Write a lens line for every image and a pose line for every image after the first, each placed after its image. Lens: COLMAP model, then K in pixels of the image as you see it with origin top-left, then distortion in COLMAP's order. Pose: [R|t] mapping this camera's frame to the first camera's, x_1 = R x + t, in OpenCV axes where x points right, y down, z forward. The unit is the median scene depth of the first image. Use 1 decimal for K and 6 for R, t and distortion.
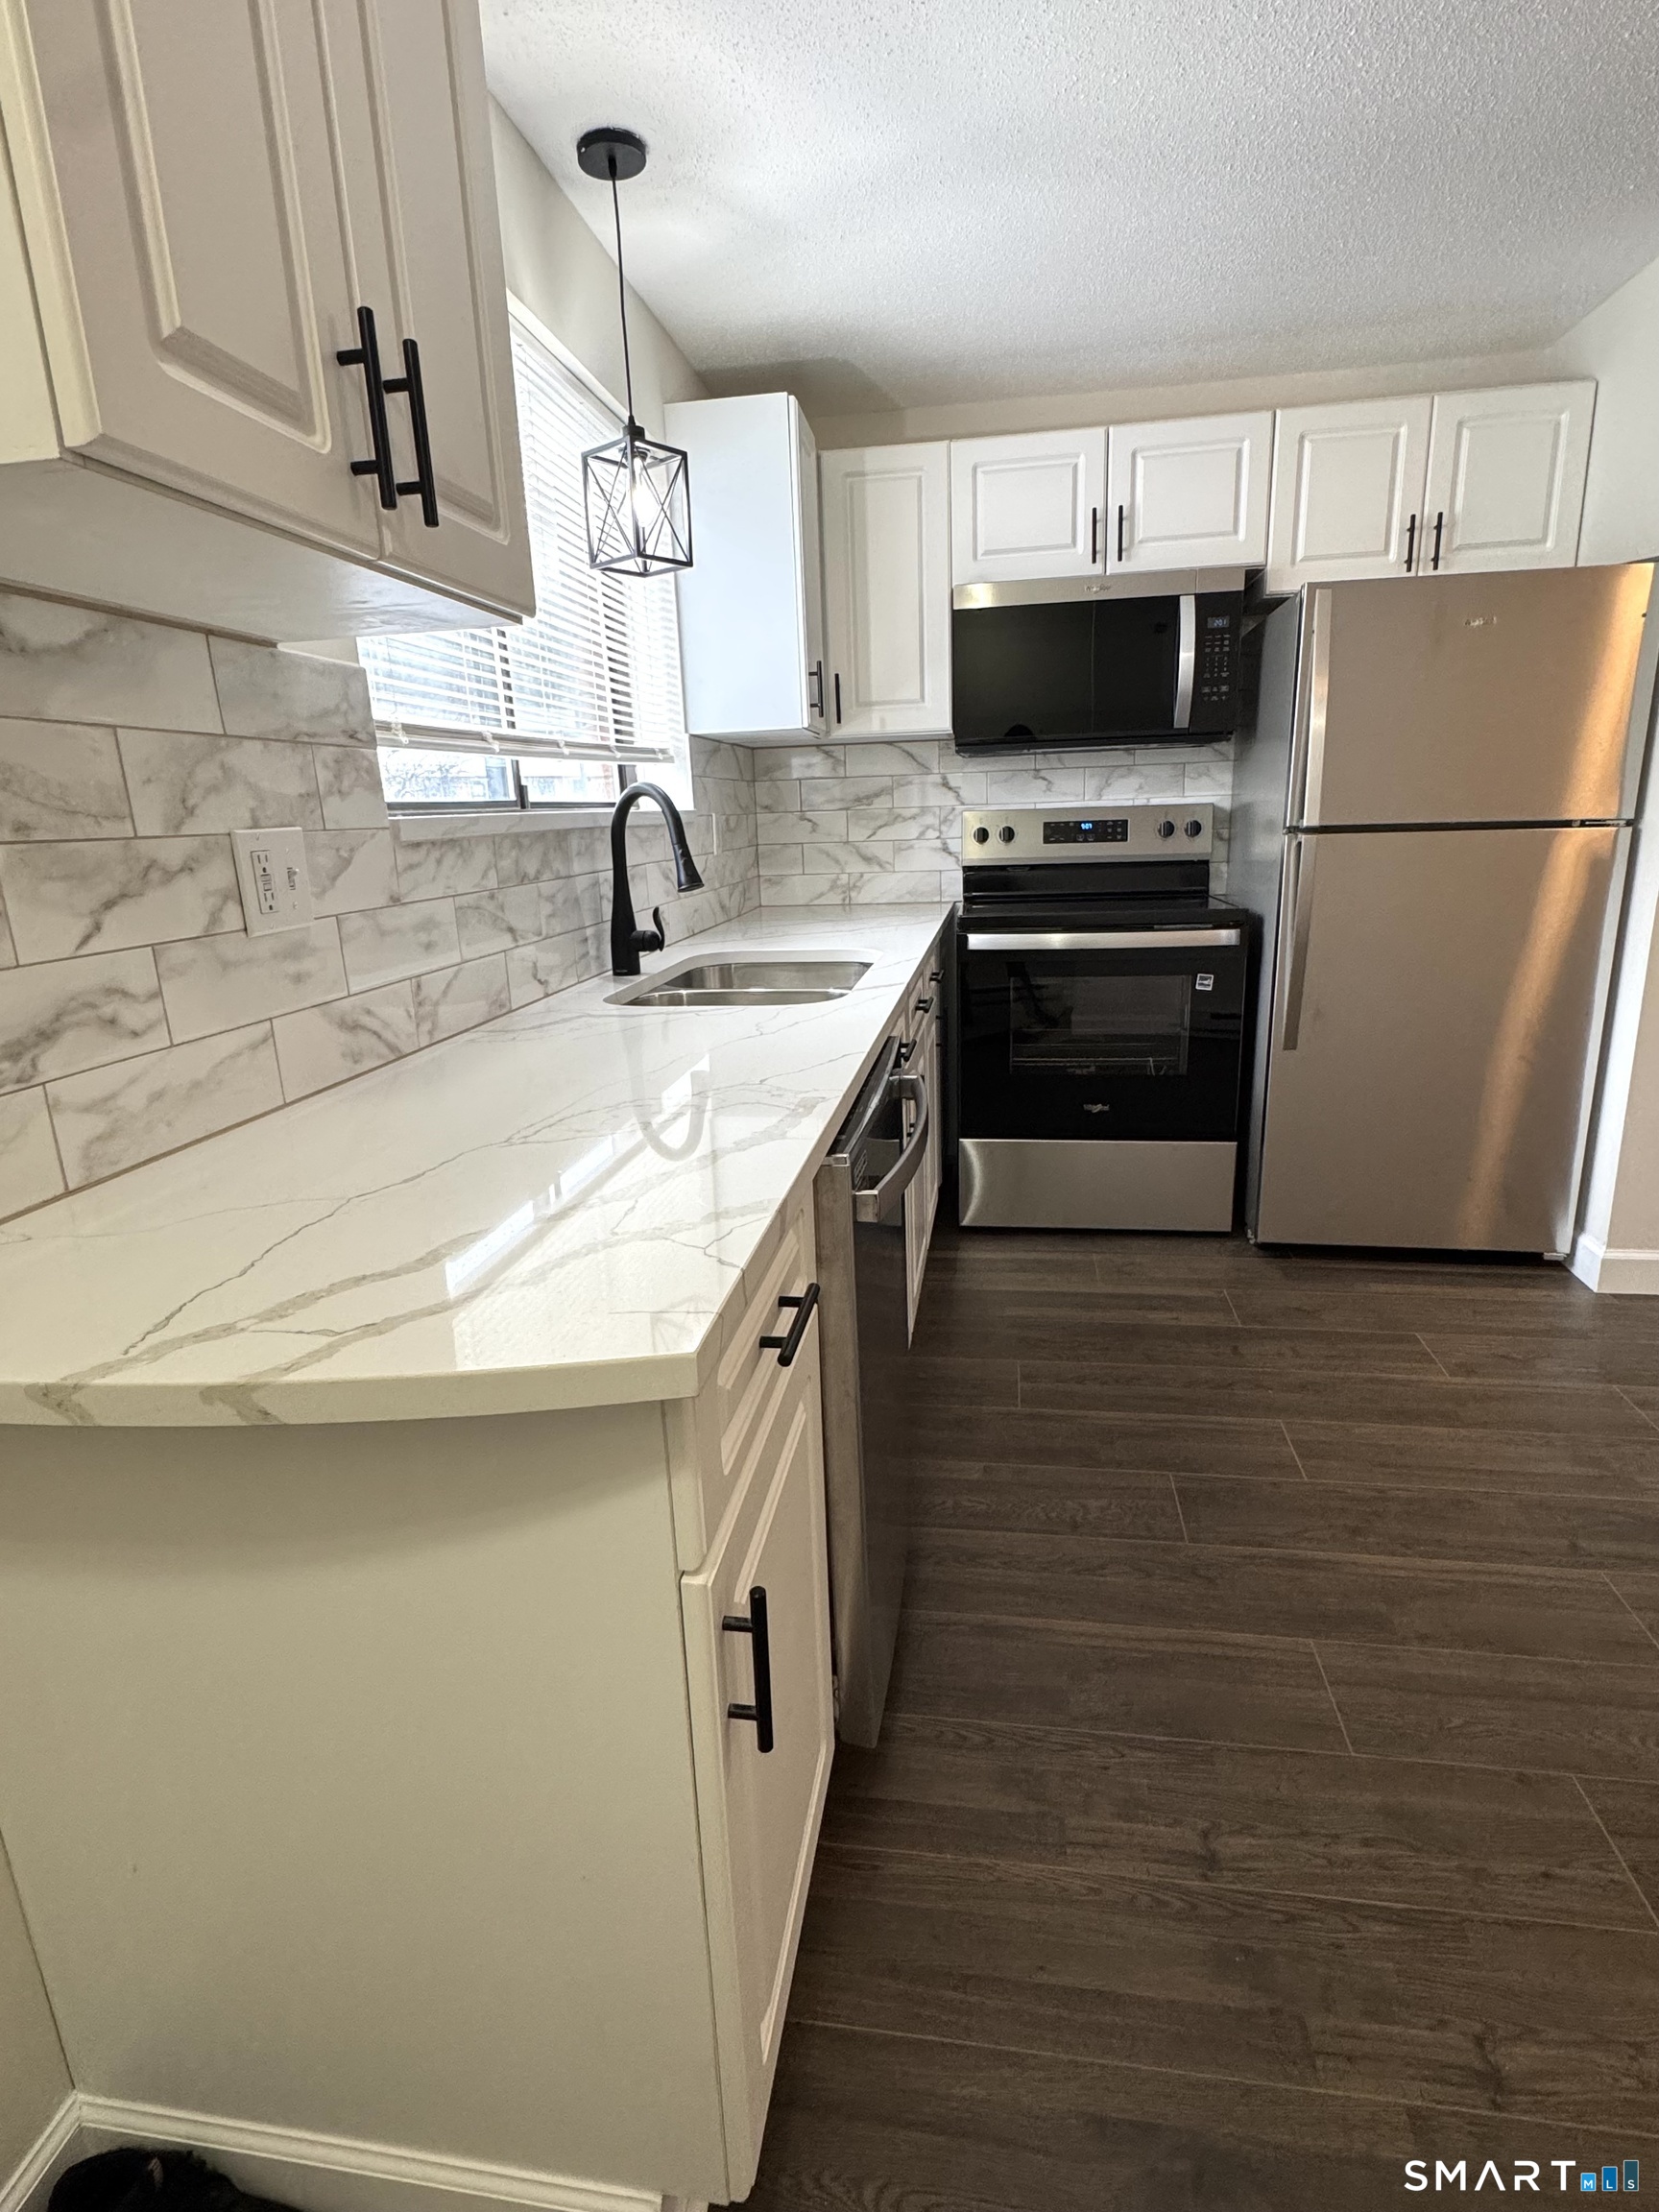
lens RADIAL K [[1101.0, 0, 822.3], [0, 1101.0, 1095.6], [0, 0, 1]] dist [-0.002199, 0.001183]
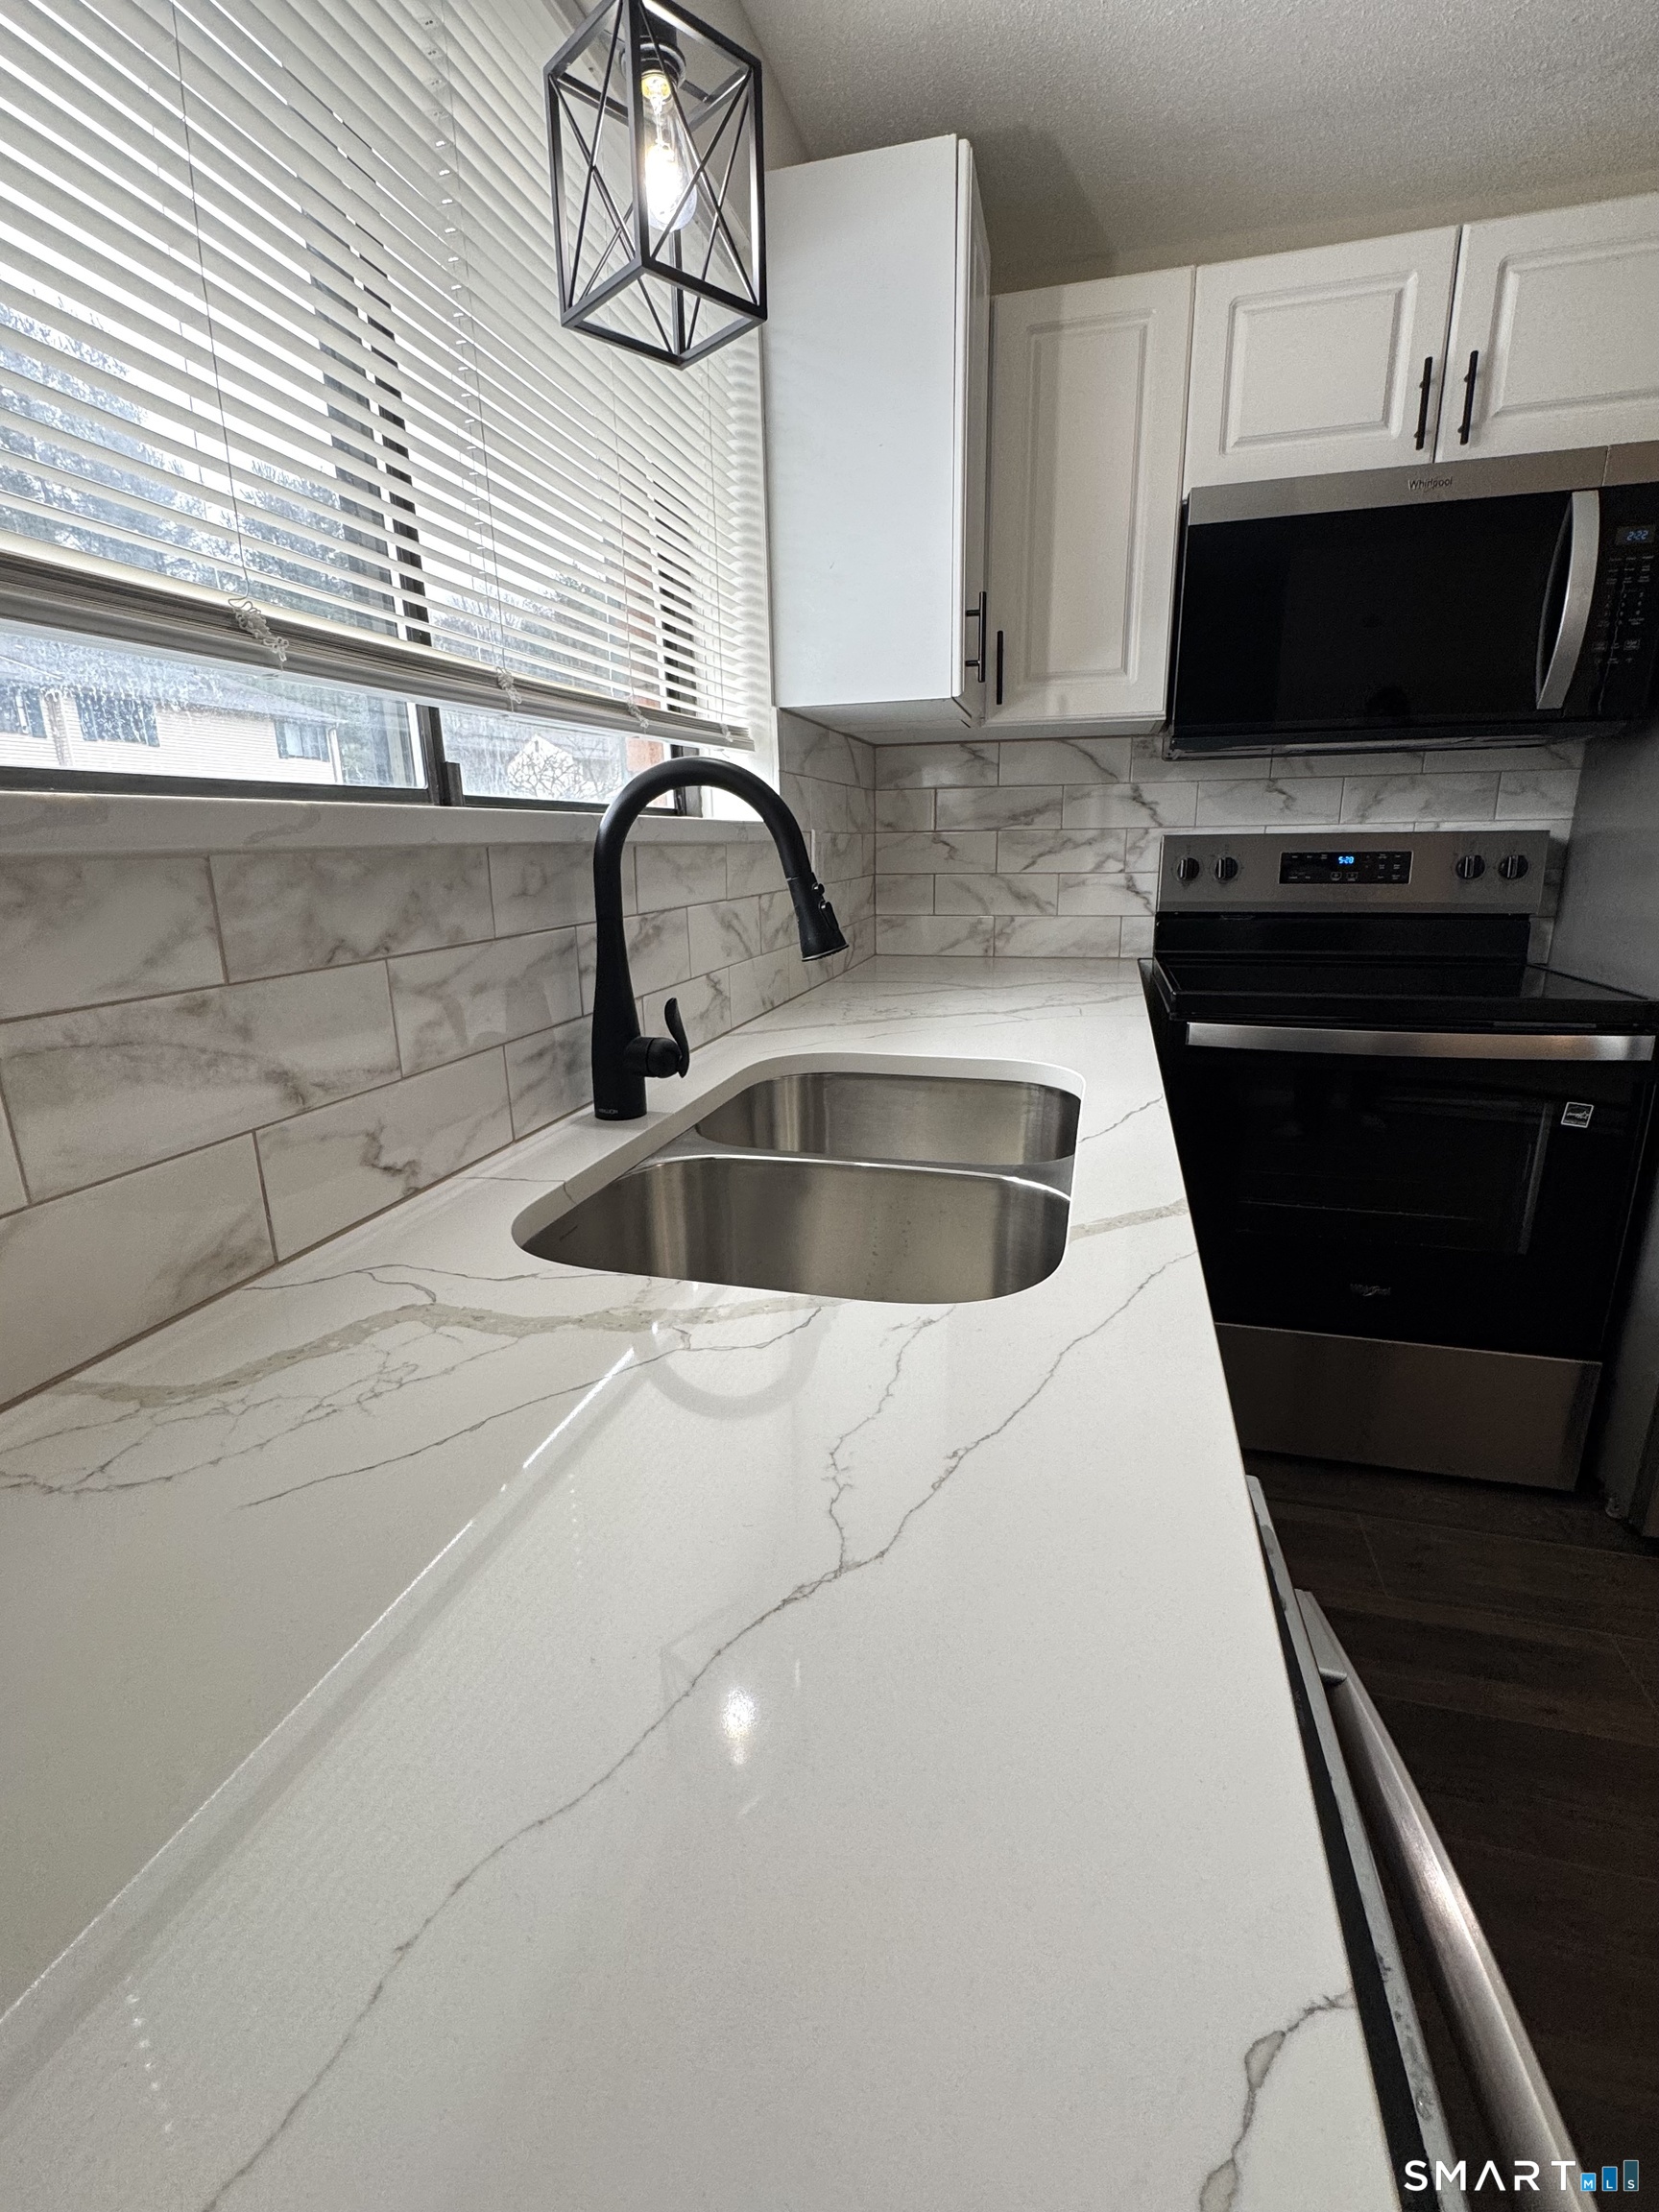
lens RADIAL K [[977.2, 0, 829.5], [0, 977.2, 1106.0], [0, 0, 1]] dist [-0.003397, -0.000163]
pose [[0.994095, 0.047289, -0.097663, -0.021690], [-0.045877, 0.998808, 0.016659, -0.100750], [0.098335, -0.012080, 0.995080, 0.418142]]
